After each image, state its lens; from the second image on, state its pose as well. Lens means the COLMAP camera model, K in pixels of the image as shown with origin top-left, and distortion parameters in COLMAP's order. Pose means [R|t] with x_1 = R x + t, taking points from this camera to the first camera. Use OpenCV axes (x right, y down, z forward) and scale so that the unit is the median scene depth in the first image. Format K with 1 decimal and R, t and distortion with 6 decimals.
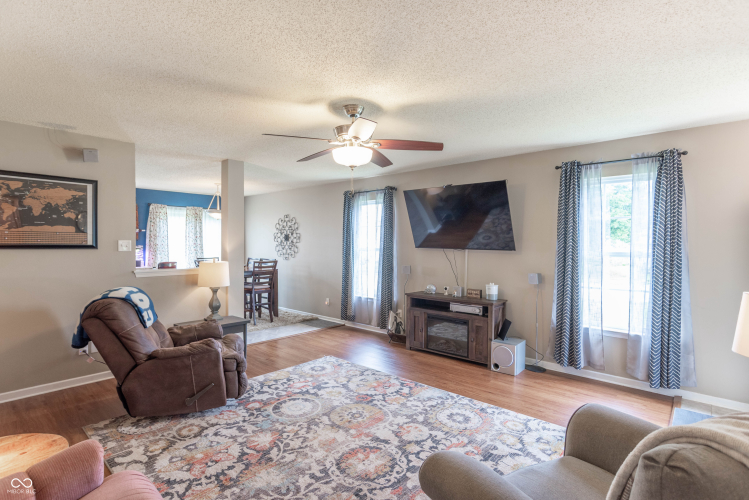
lens RADIAL K [[380.4, 0, 370.3], [0, 380.4, 251.4], [0, 0, 1]] dist [-0.002114, 0.000716]
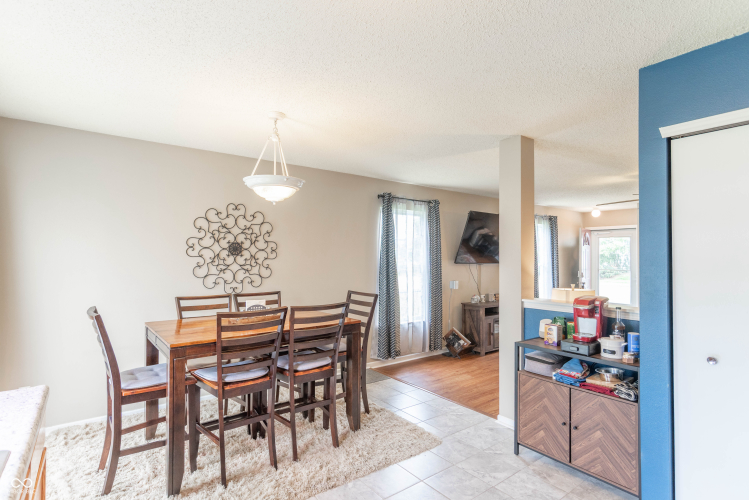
lens RADIAL K [[380.4, 0, 370.3], [0, 380.4, 251.4], [0, 0, 1]] dist [-0.002114, 0.000716]
pose [[0.199354, 0.006969, 0.979903, -1.415975], [0.021344, 0.999707, -0.011452, -0.048341], [-0.979695, 0.023199, 0.199146, 1.510471]]
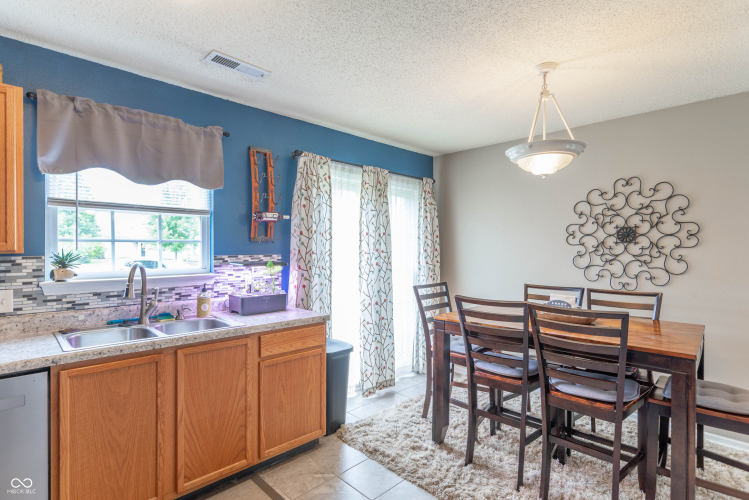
lens RADIAL K [[380.4, 0, 370.3], [0, 380.4, 251.4], [0, 0, 1]] dist [-0.002114, 0.000716]
pose [[0.998469, -0.003083, -0.055219, -0.975697], [0.002093, 0.999836, -0.017976, -0.025030], [0.055266, 0.017833, 0.998312, 1.220868]]
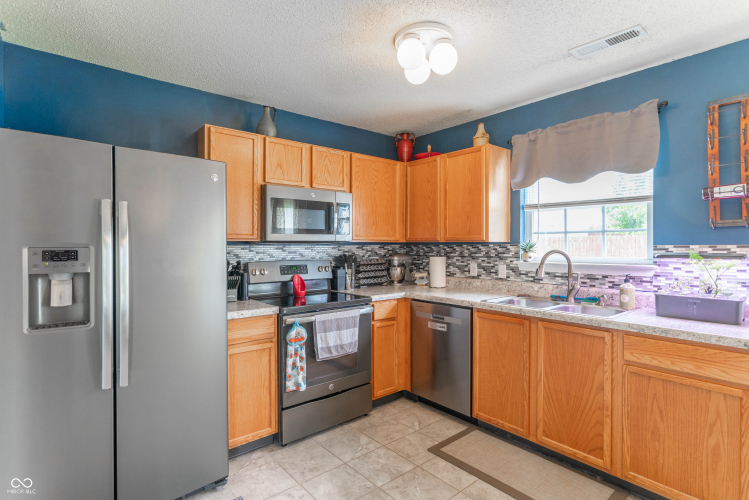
lens RADIAL K [[380.9, 0, 373.8], [0, 380.9, 246.6], [0, 0, 1]] dist [-0.000952, 0.000200]
pose [[-0.138467, -0.000090, -0.990367, -0.606292], [-0.025092, 0.999679, 0.003417, -0.018571], [0.990049, 0.025323, -0.138425, 1.544338]]
